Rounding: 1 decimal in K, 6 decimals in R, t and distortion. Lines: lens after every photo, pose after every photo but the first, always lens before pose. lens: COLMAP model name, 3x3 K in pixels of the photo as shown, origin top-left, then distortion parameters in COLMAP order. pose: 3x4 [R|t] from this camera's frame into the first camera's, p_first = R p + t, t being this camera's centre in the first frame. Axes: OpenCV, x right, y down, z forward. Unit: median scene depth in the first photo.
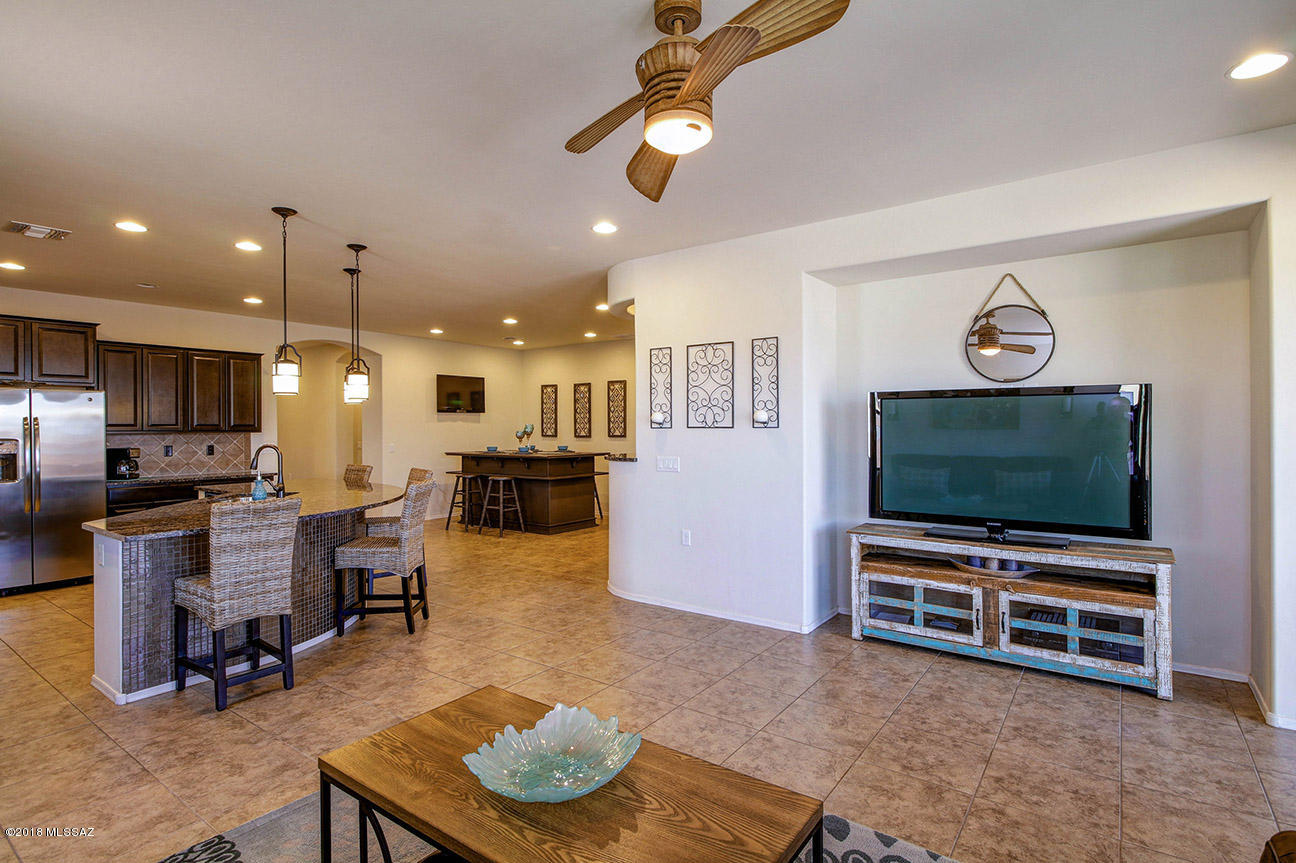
lens RADIAL K [[633.6, 0, 651.9], [0, 633.6, 433.1], [0, 0, 1]] dist [0.013972, -0.008115]
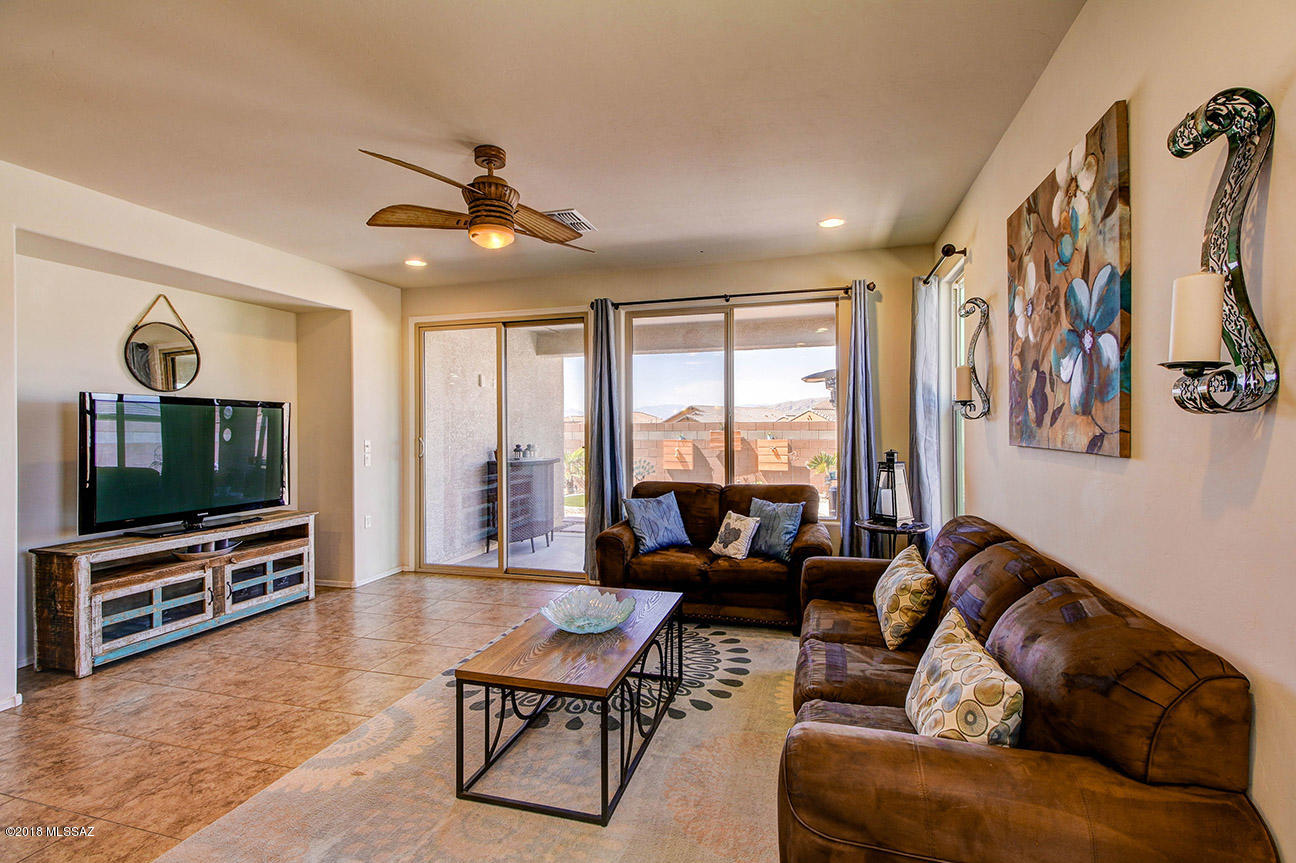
lens RADIAL K [[594.2, 0, 633.3], [0, 594.2, 427.1], [0, 0, 1]] dist [0.021376, -0.008793]
pose [[-0.316798, 0.008021, 0.948459, -0.467863], [0.016606, 0.999858, -0.002909, 0.000011], [-0.948348, 0.014829, -0.316886, 0.368387]]
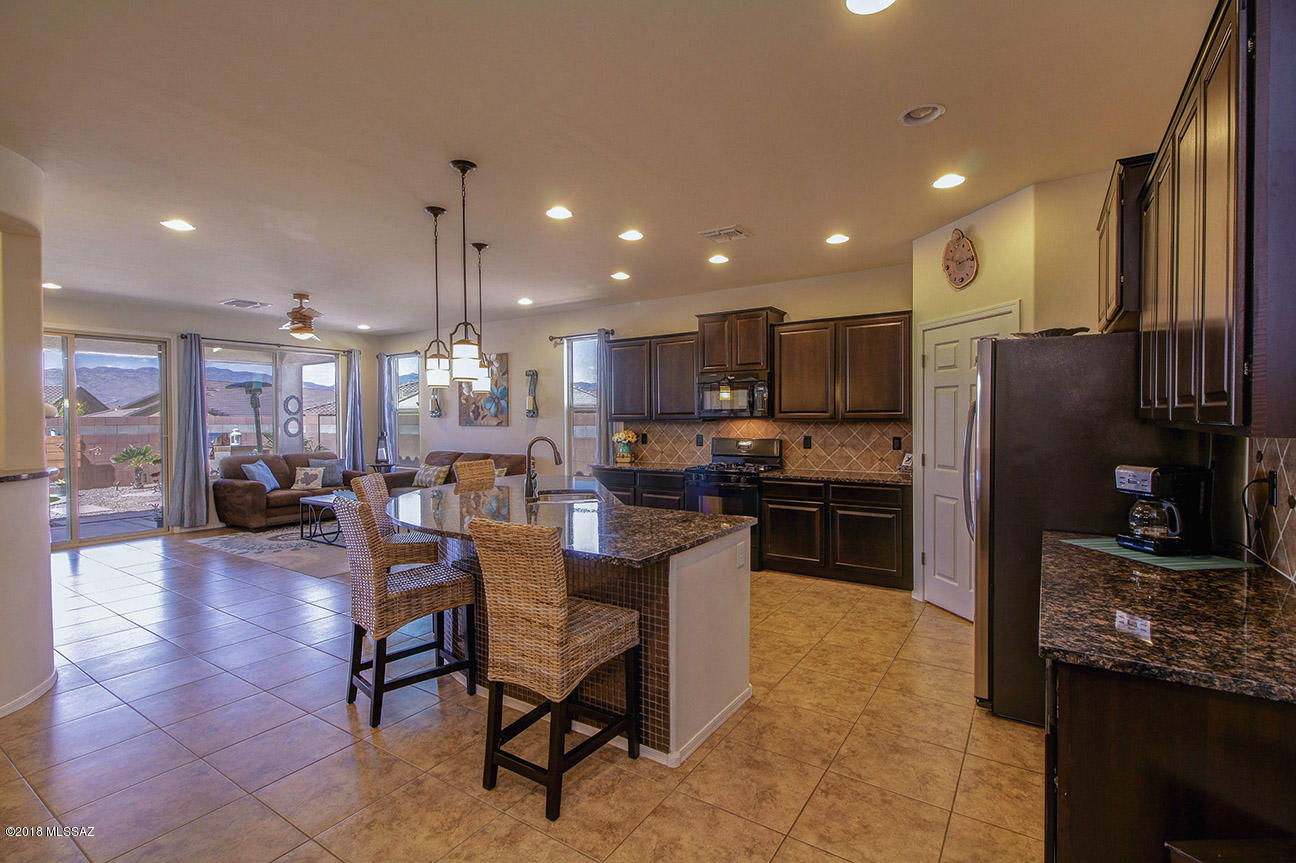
lens RADIAL K [[594.2, 0, 641.1], [0, 594.2, 427.2], [0, 0, 1]] dist [0.021376, -0.008793]
pose [[-0.999776, 0.011296, -0.017888, -0.548629], [0.010901, 0.999697, 0.022059, -0.006671], [0.018132, 0.021859, -0.999597, 1.363469]]
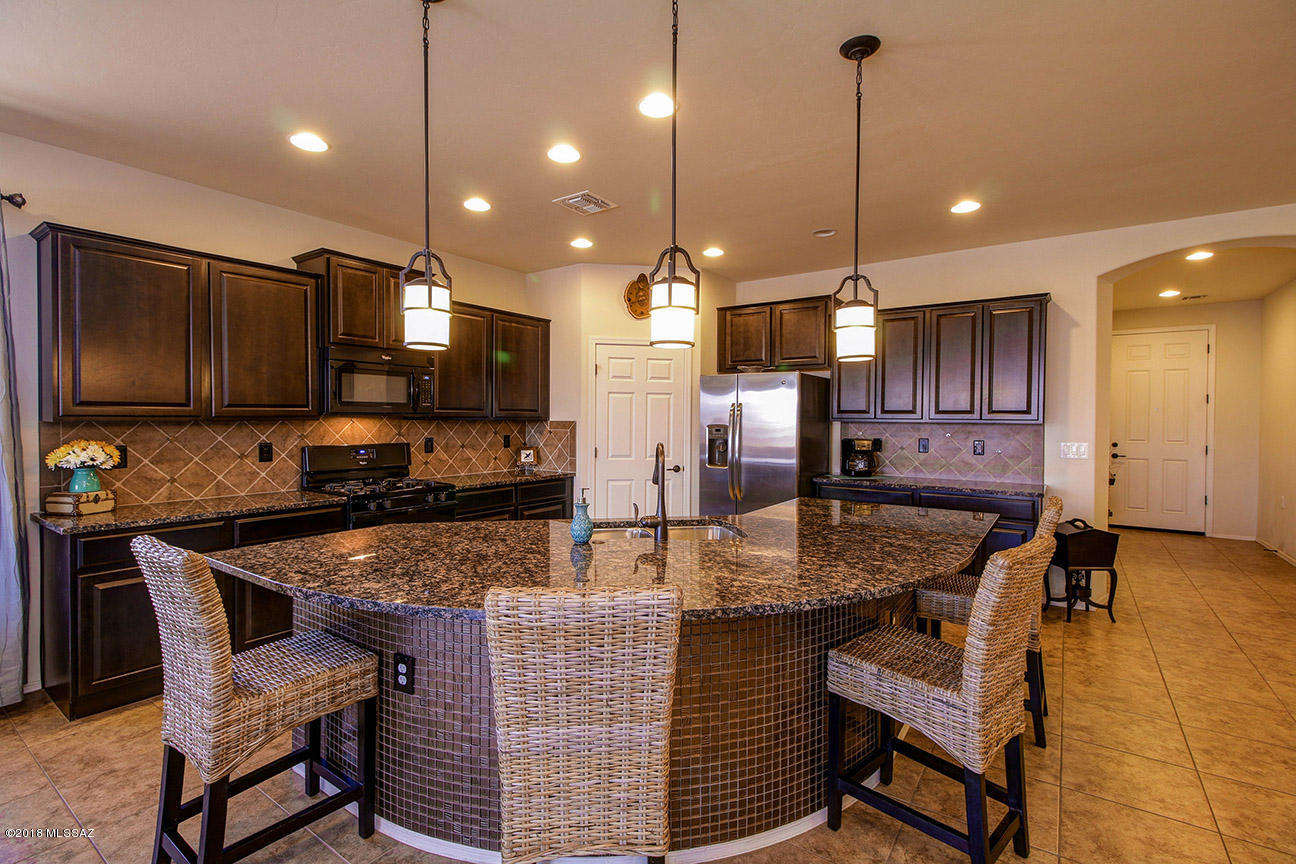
lens RADIAL K [[594.2, 0, 647.8], [0, 594.2, 426.4], [0, 0, 1]] dist [0.021376, -0.008793]
pose [[0.009125, 0.023379, -0.999685, -0.054410], [-0.014919, 0.999619, 0.023241, -0.007074], [0.999847, 0.014702, 0.009470, 0.738484]]
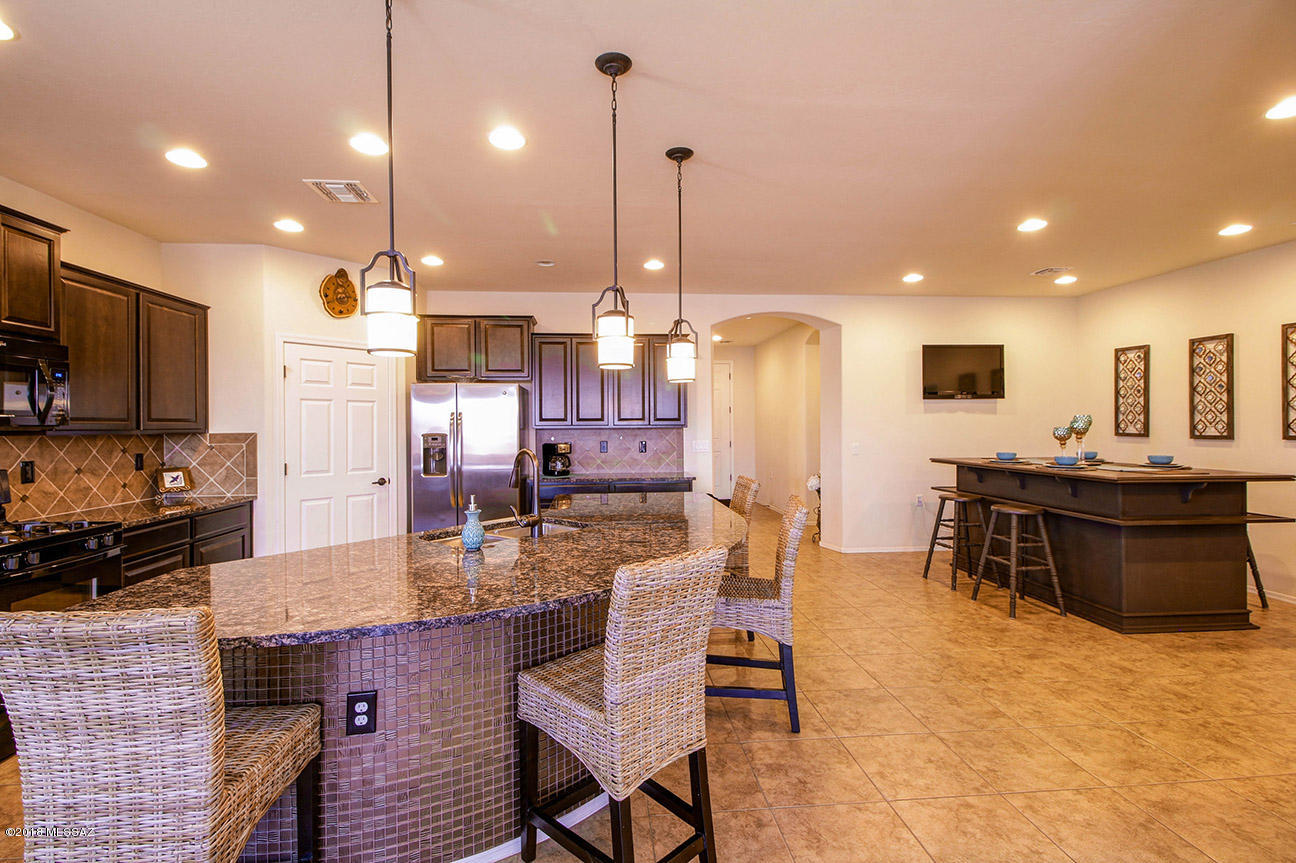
lens RADIAL K [[594.2, 0, 648.0], [0, 594.2, 426.5], [0, 0, 1]] dist [0.021376, -0.008793]
pose [[0.655261, 0.005082, -0.755386, -0.064250], [-0.004441, 0.999986, 0.002875, -0.005075], [0.755390, 0.001471, 0.655274, 0.531952]]
